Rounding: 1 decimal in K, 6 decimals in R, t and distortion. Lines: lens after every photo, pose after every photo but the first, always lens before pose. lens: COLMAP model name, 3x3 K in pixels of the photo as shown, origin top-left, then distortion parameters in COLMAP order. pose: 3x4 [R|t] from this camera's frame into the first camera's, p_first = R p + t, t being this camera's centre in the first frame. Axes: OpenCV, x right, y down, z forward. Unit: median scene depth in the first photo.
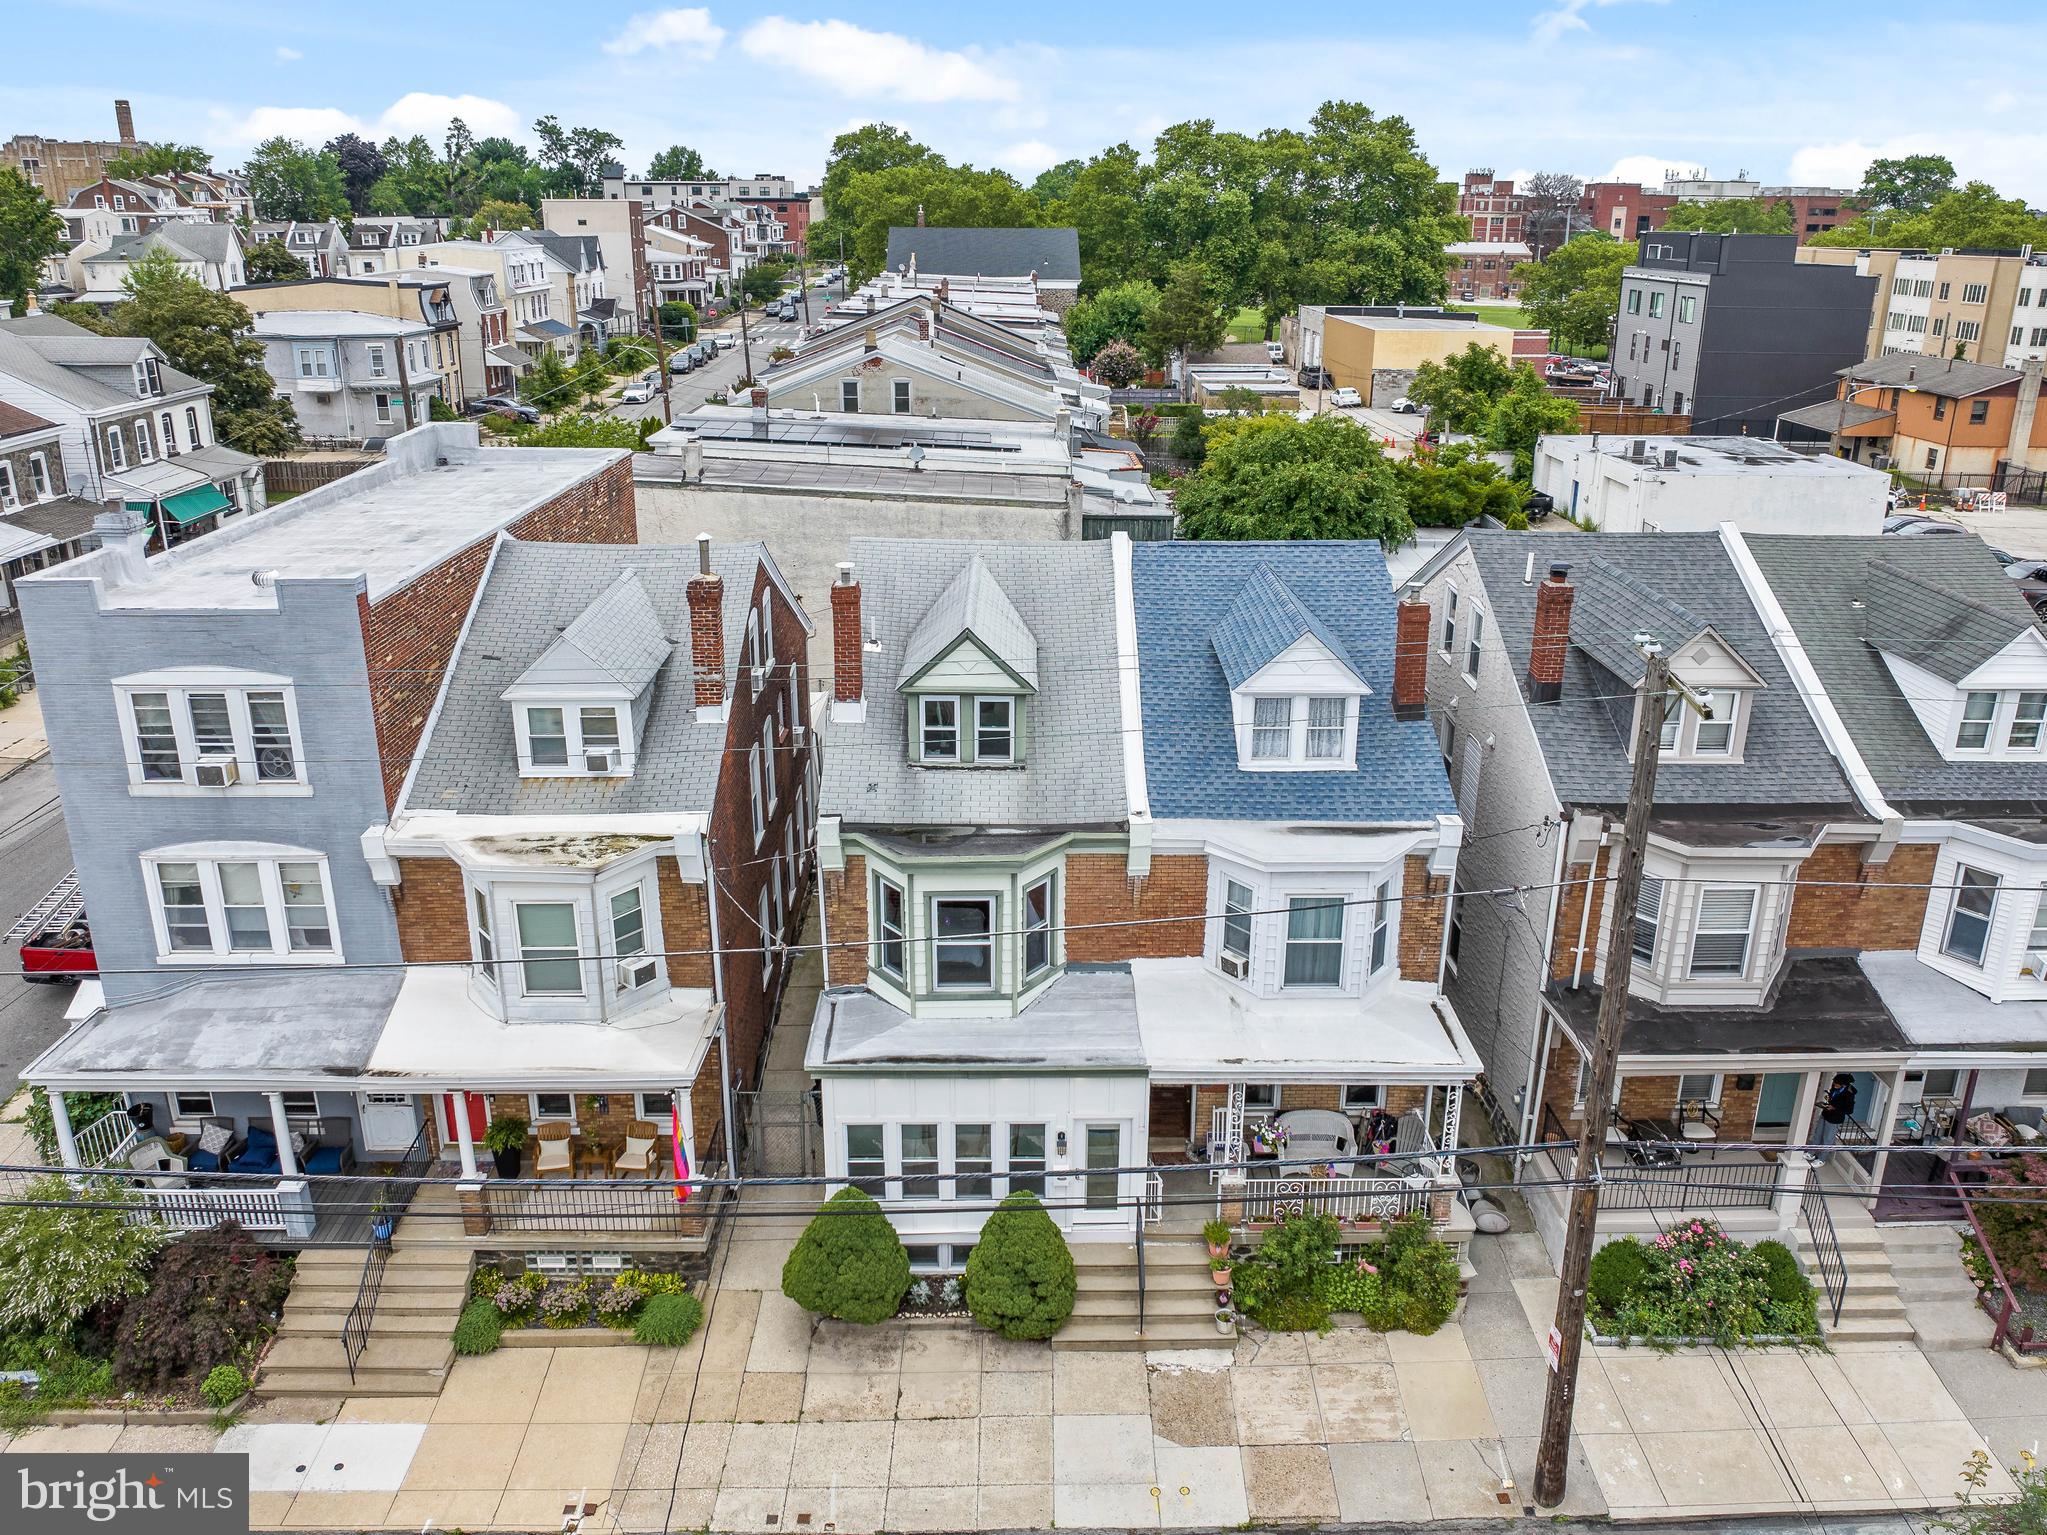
lens RADIAL K [[1553.2, 0, 1032.4], [0, 1553.2, 759.7], [0, 0, 1]] dist [-0.028138, -0.014995]
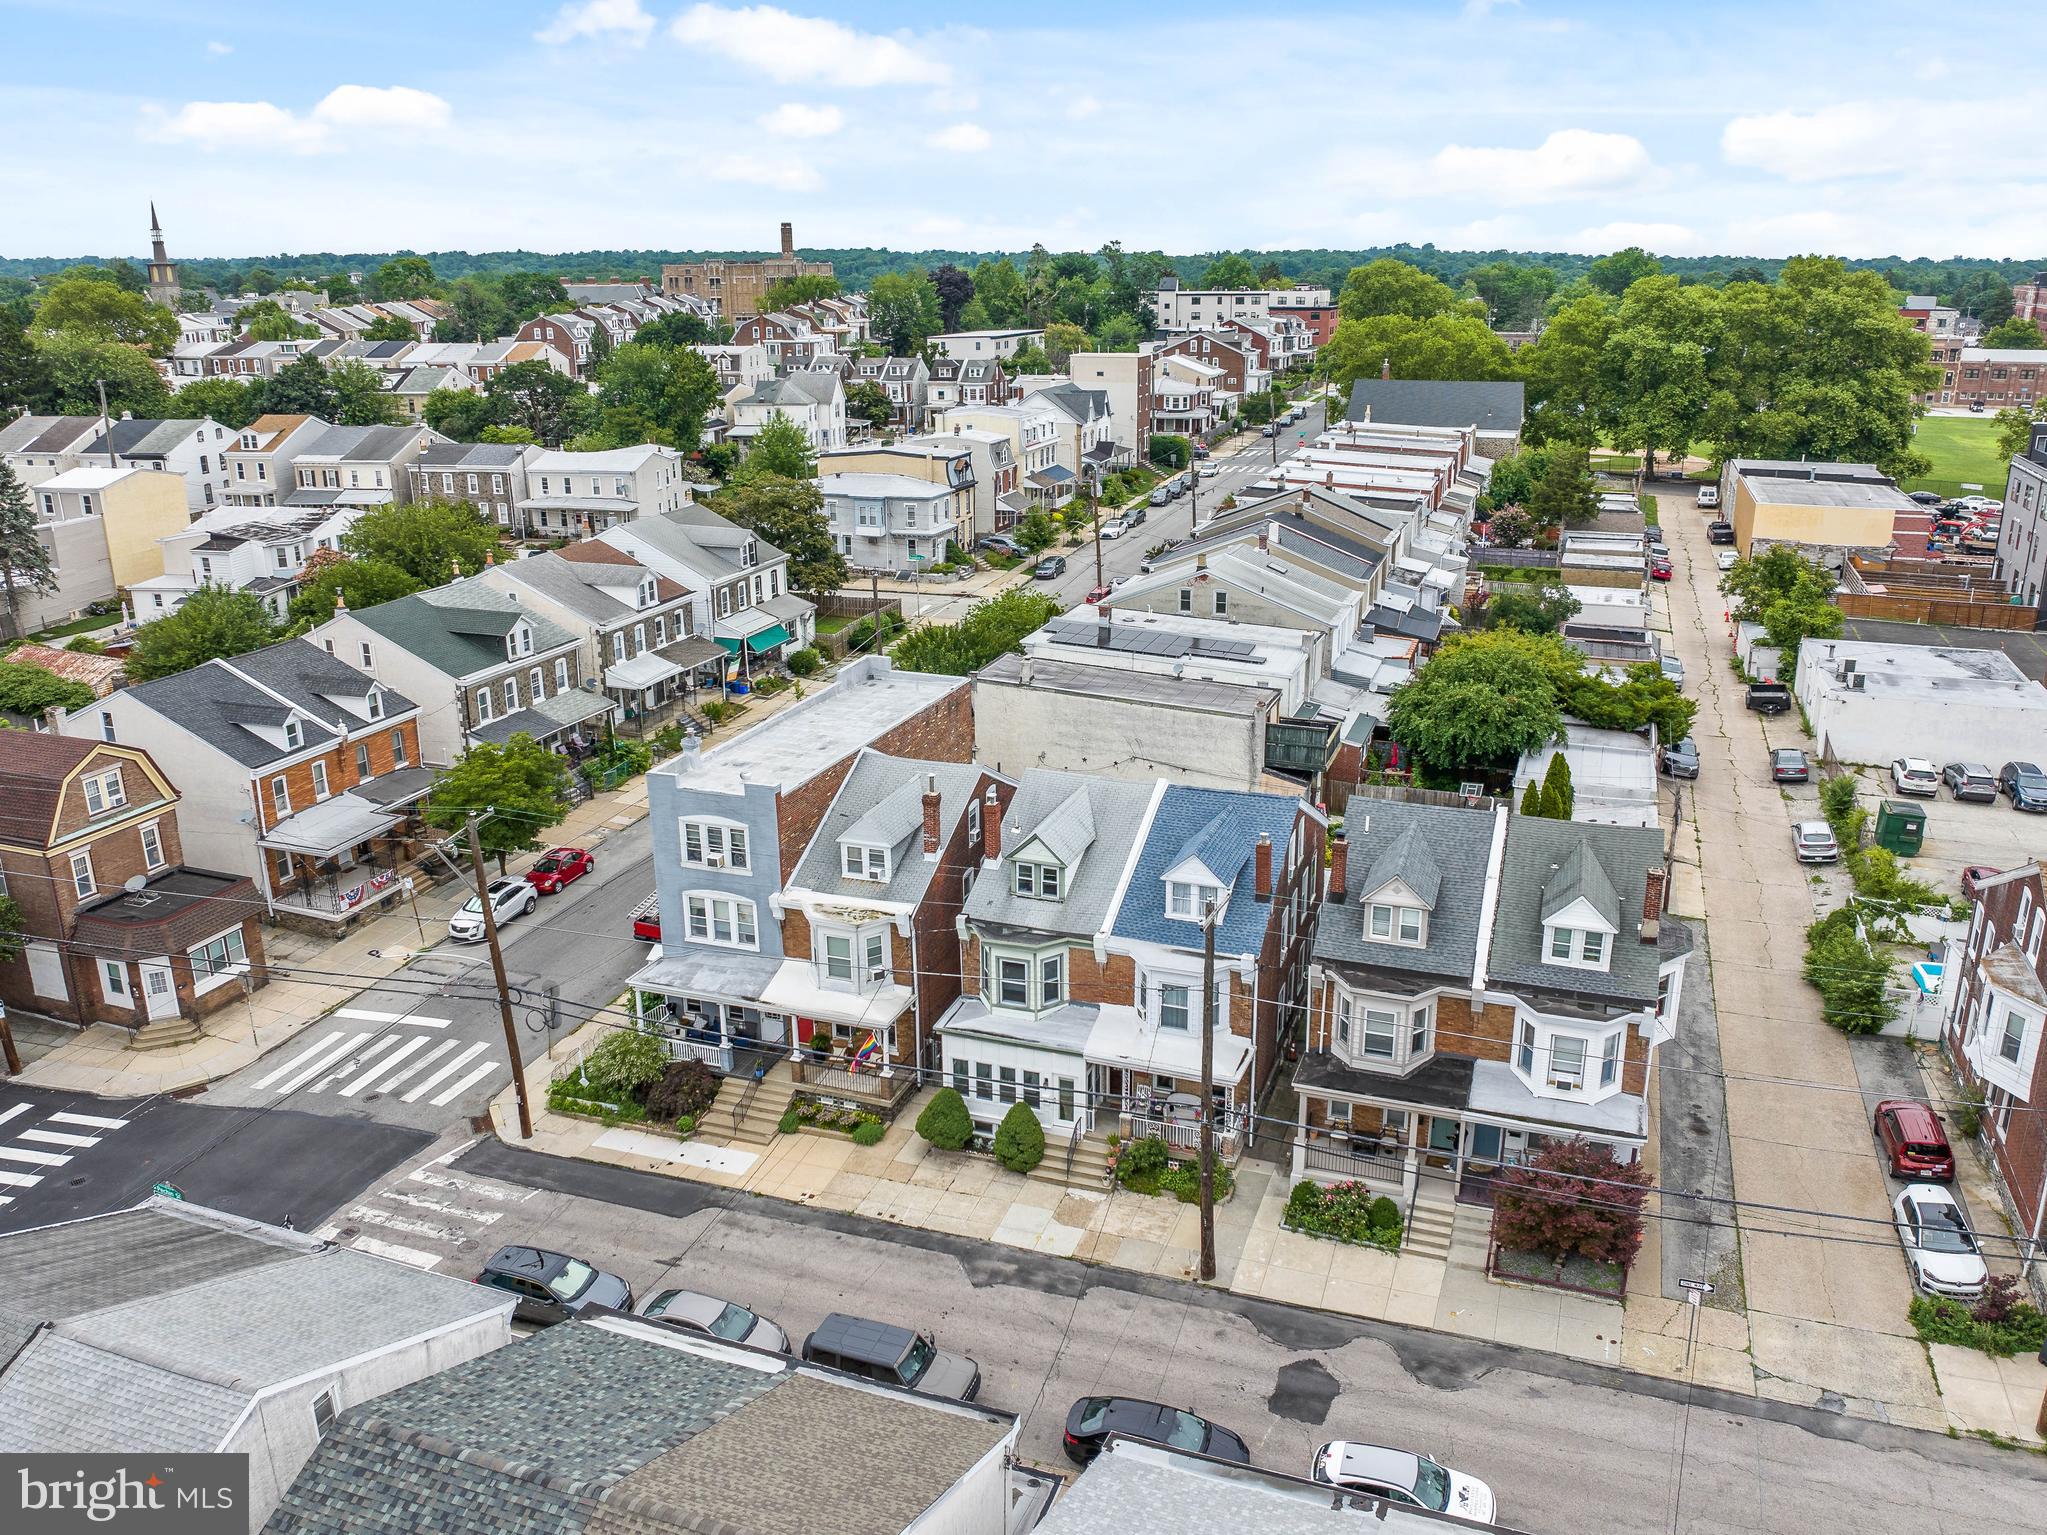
lens RADIAL K [[1553.2, 0, 1032.4], [0, 1553.2, 759.7], [0, 0, 1]] dist [-0.028138, -0.014995]
pose [[0.934528, 0.095244, -0.342909, 0.660354], [-0.104433, 0.994497, -0.008388, -0.165233], [0.340223, 0.043650, 0.939331, -0.972915]]
